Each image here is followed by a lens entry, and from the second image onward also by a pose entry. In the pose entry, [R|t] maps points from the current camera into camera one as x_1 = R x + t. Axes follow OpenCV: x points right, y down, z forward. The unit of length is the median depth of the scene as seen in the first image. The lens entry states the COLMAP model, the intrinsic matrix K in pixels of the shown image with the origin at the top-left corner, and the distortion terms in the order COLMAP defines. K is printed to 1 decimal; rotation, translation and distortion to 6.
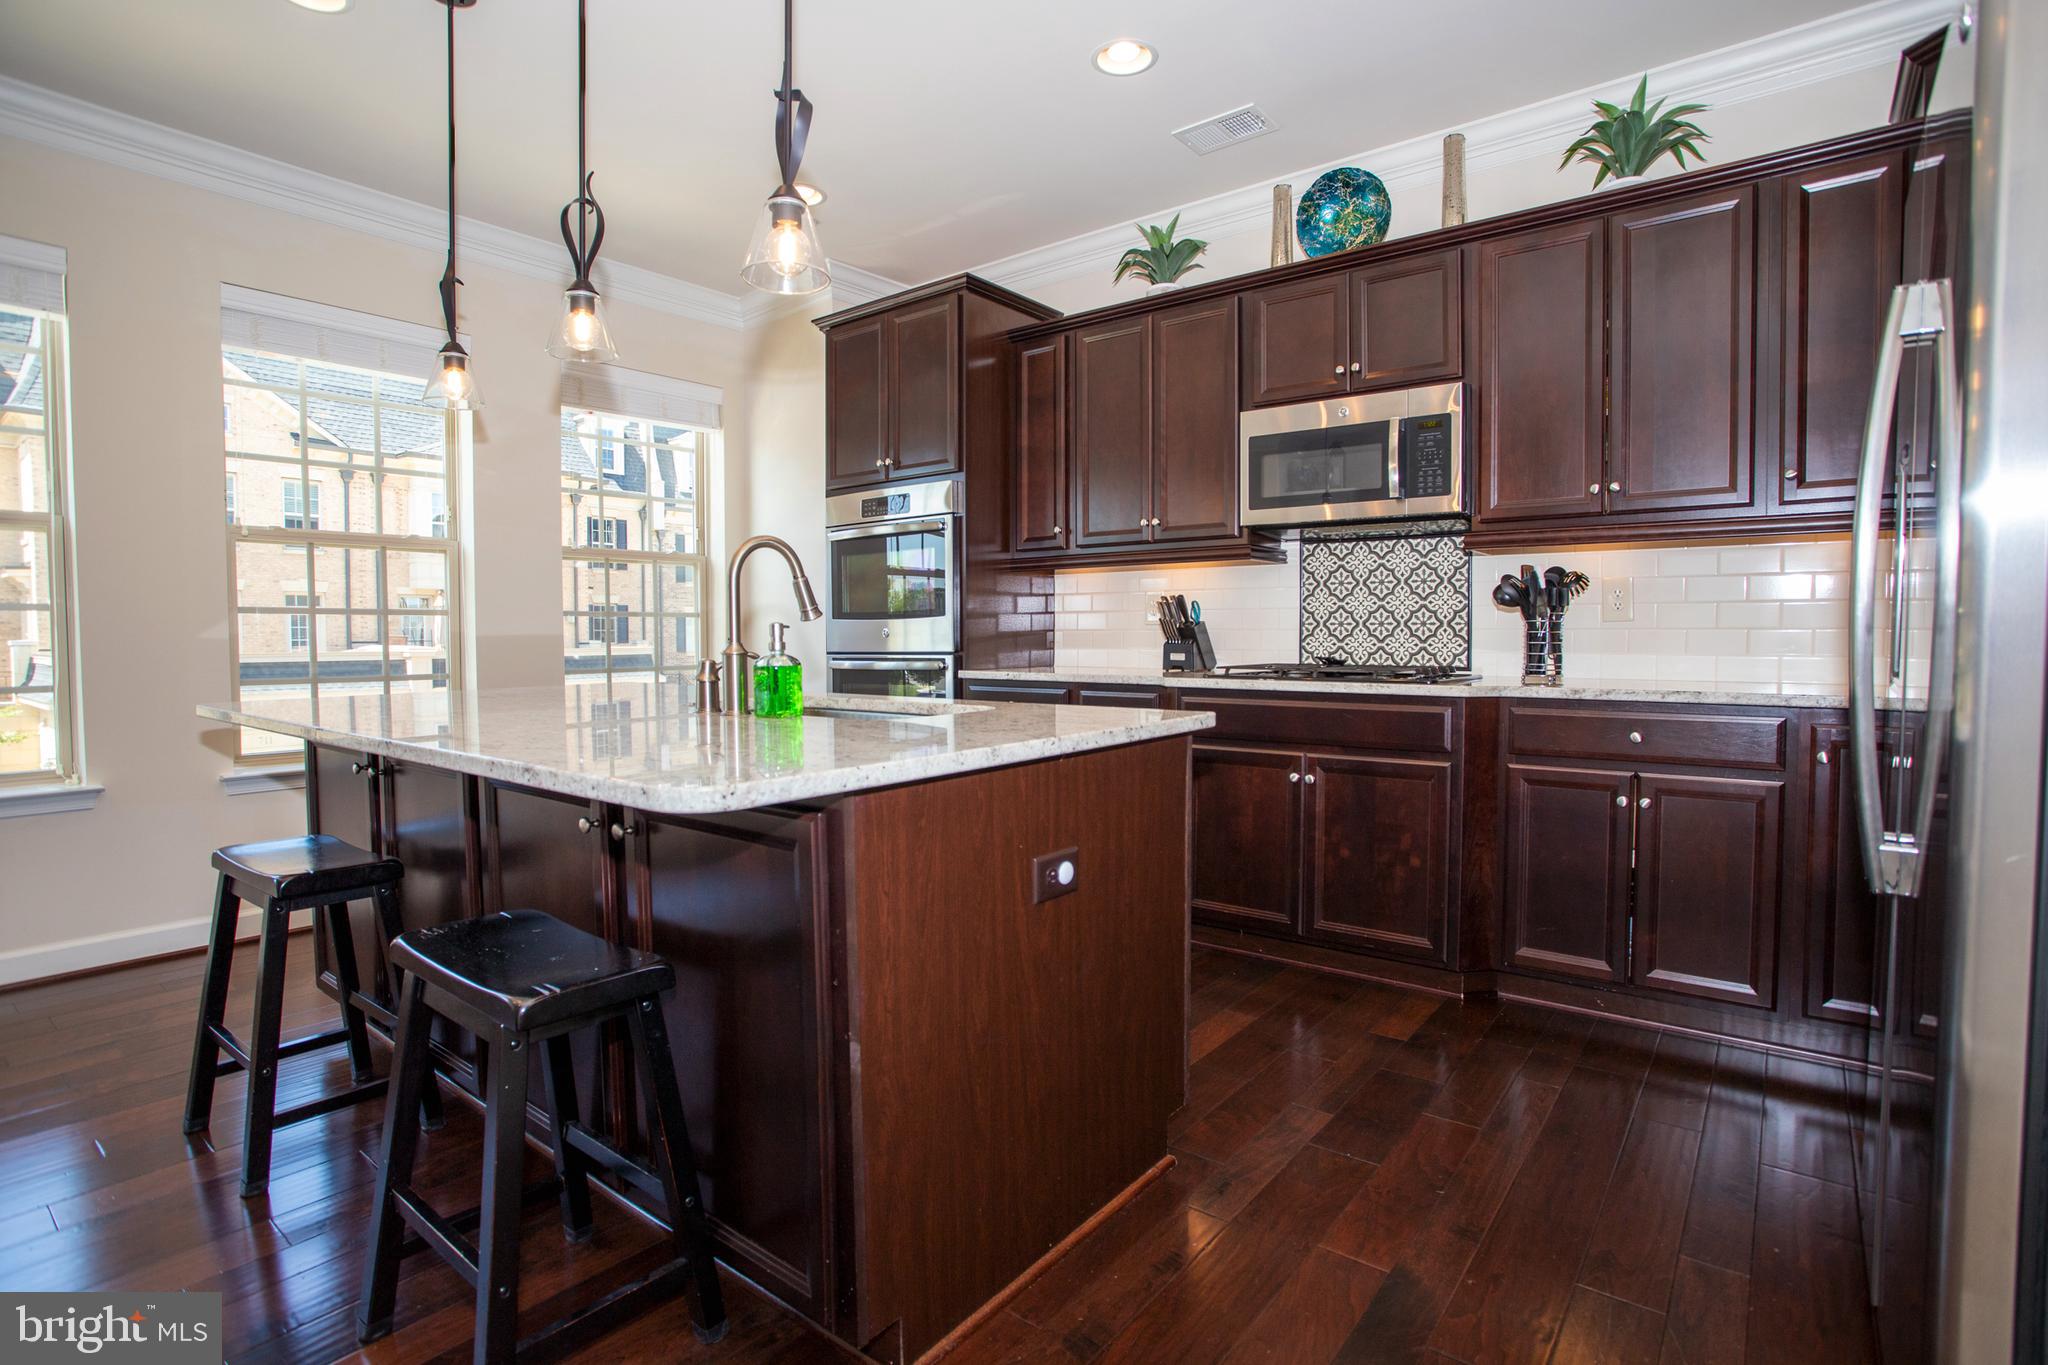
lens RADIAL K [[1000.7, 0, 1014.8], [0, 1000.7, 673.7], [0, 0, 1]] dist [-0.088438, 0.048912]
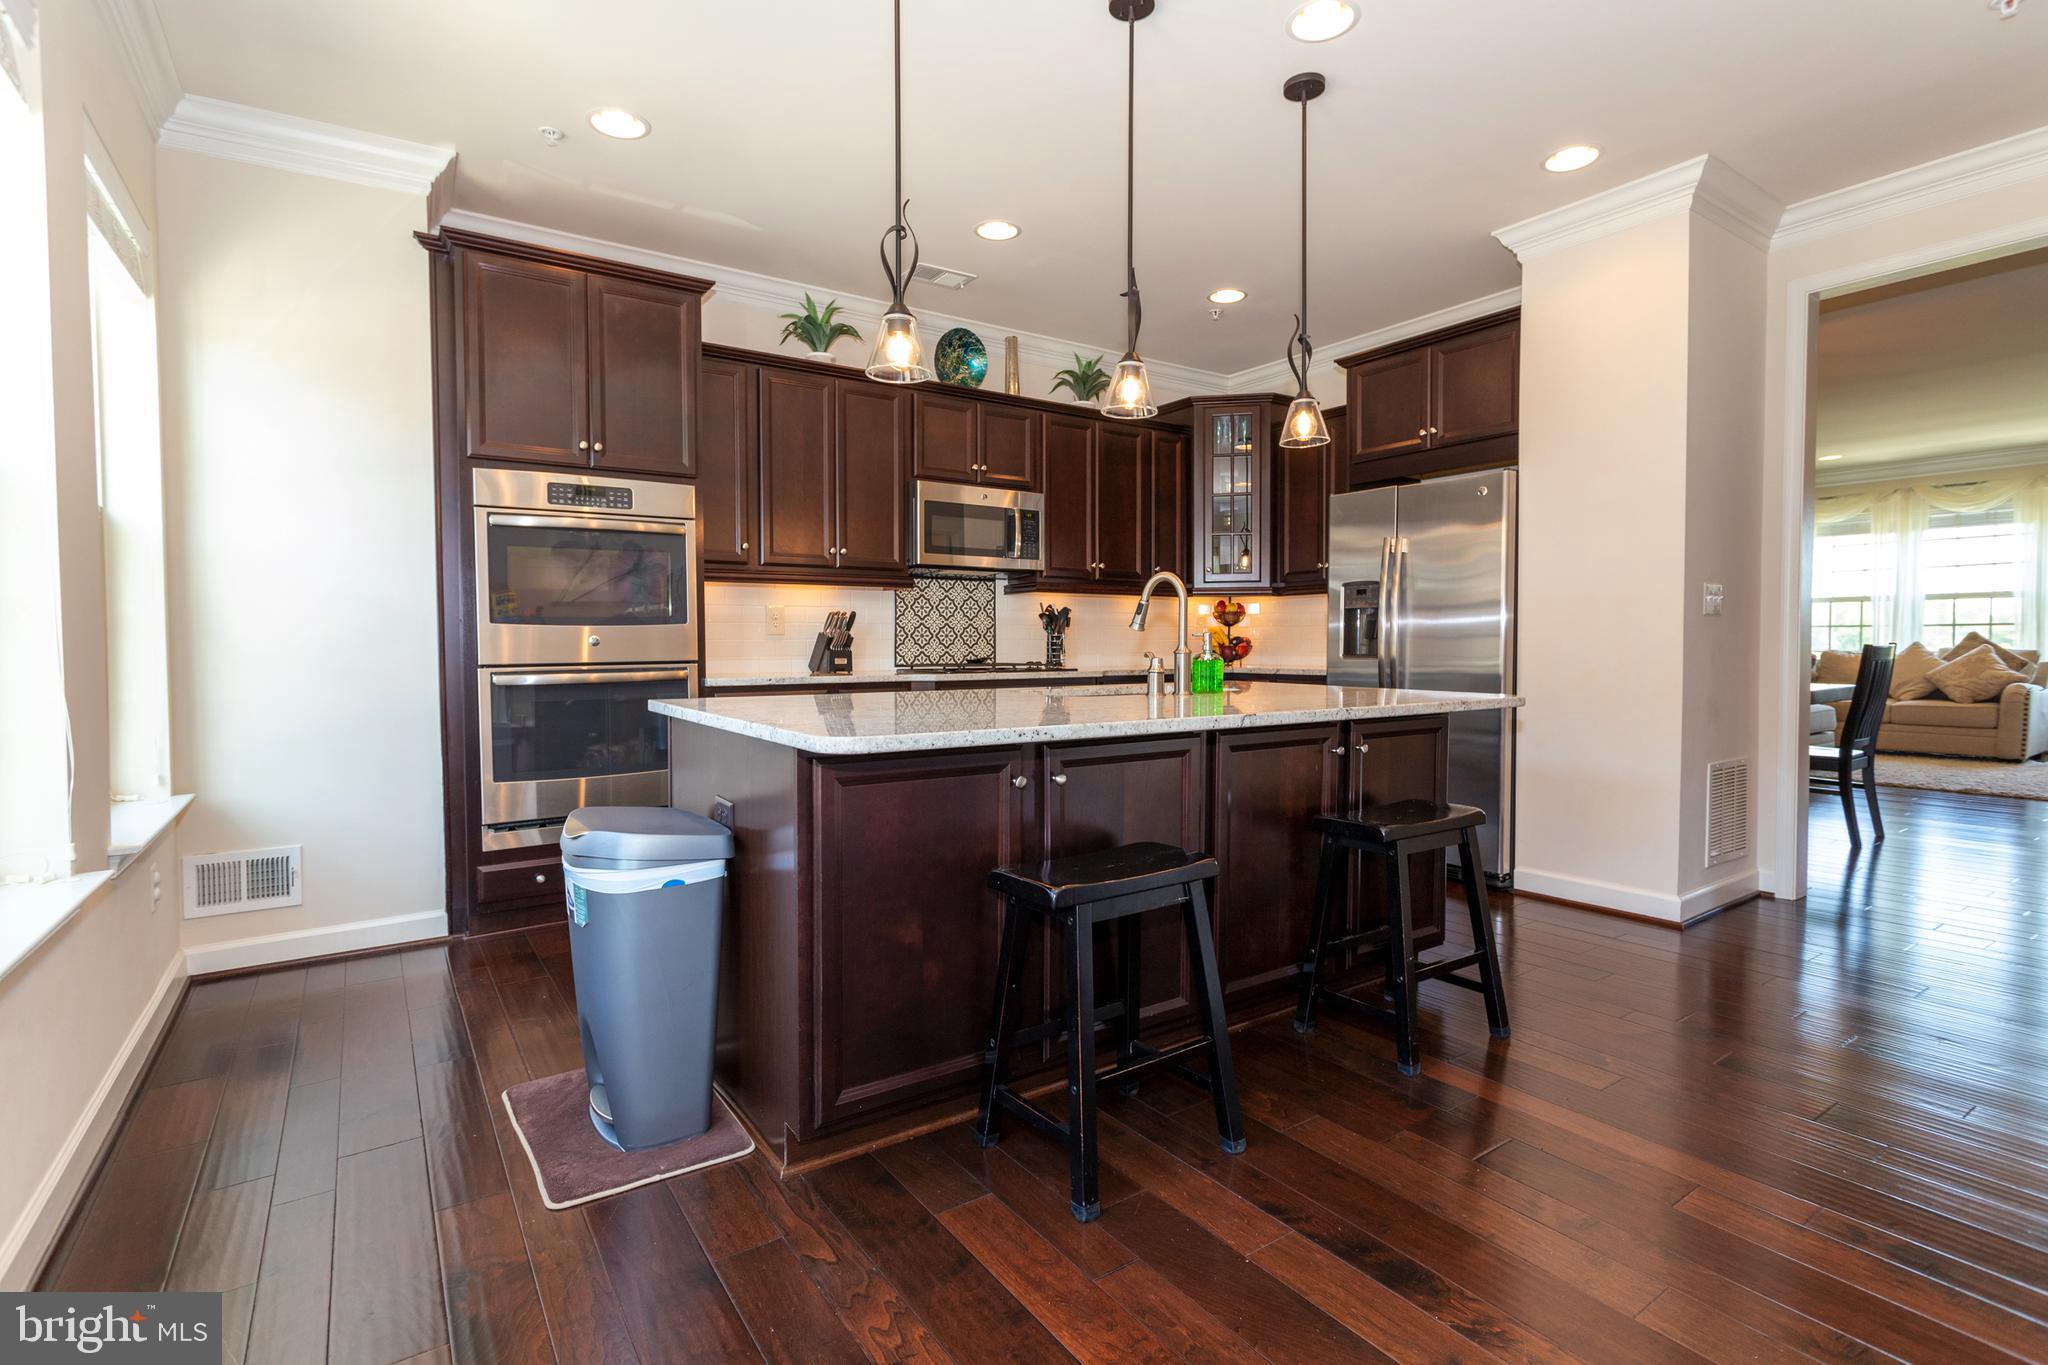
lens RADIAL K [[968.8, 0, 1021.7], [0, 968.8, 671.4], [0, 0, 1]] dist [0.003136, 0.000772]
pose [[0.298850, -0.024627, 0.953982, -0.936439], [0.039495, 0.999130, 0.013420, -0.011493], [-0.953482, 0.033667, 0.299563, 0.434121]]
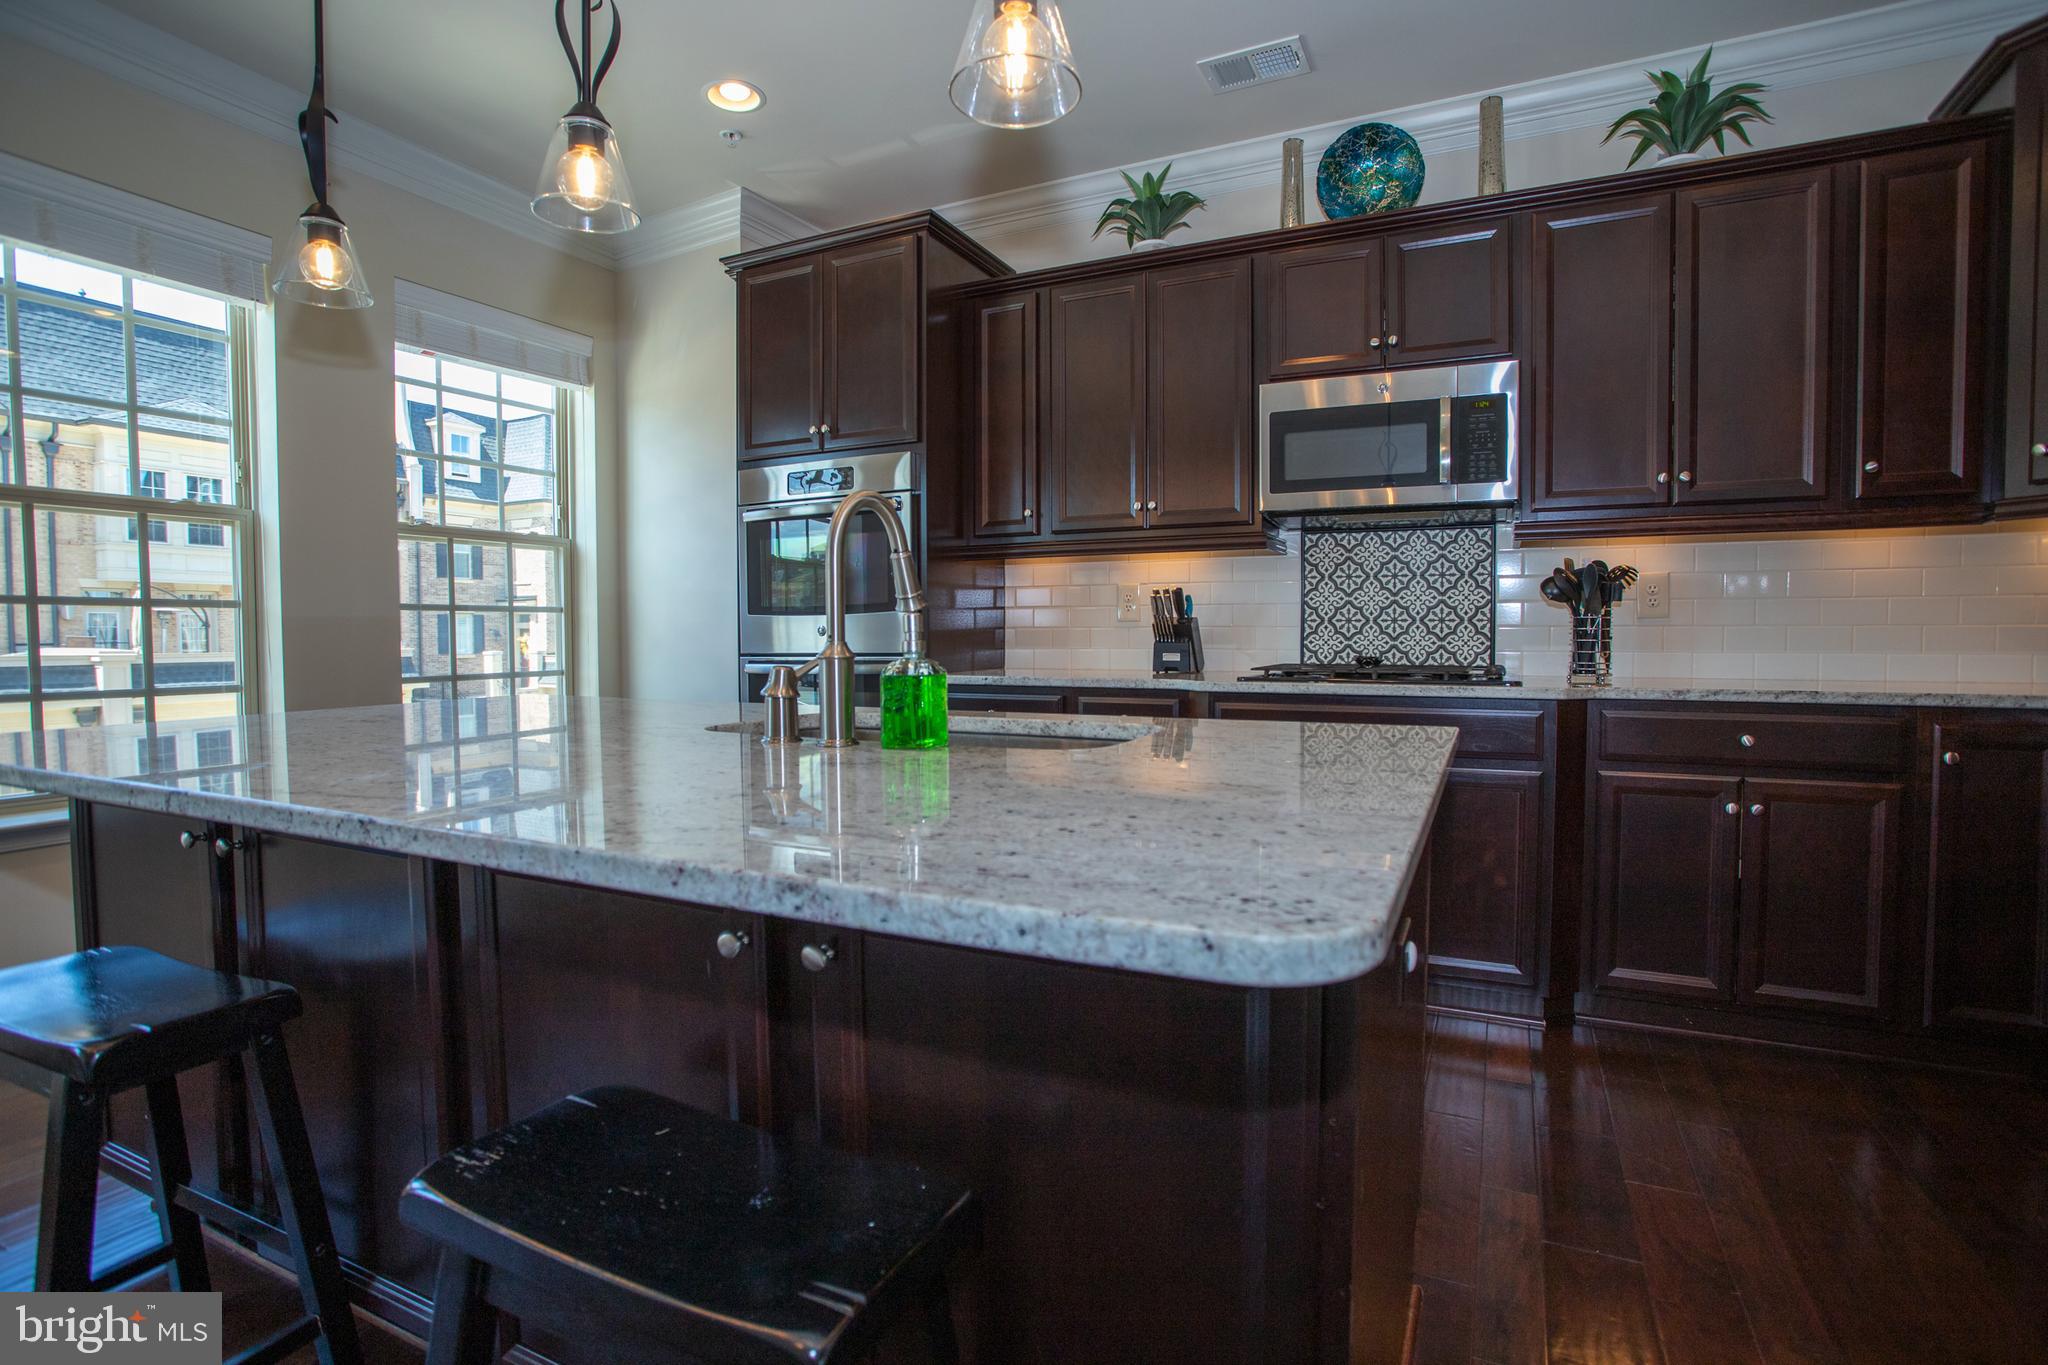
lens RADIAL K [[1000.7, 0, 1014.8], [0, 1000.7, 673.7], [0, 0, 1]] dist [-0.088438, 0.048912]
pose [[0.976788, -0.009995, 0.213974, -0.169720], [0.009693, 0.999950, 0.002459, -0.005628], [-0.213988, -0.000328, 0.976836, 0.158011]]
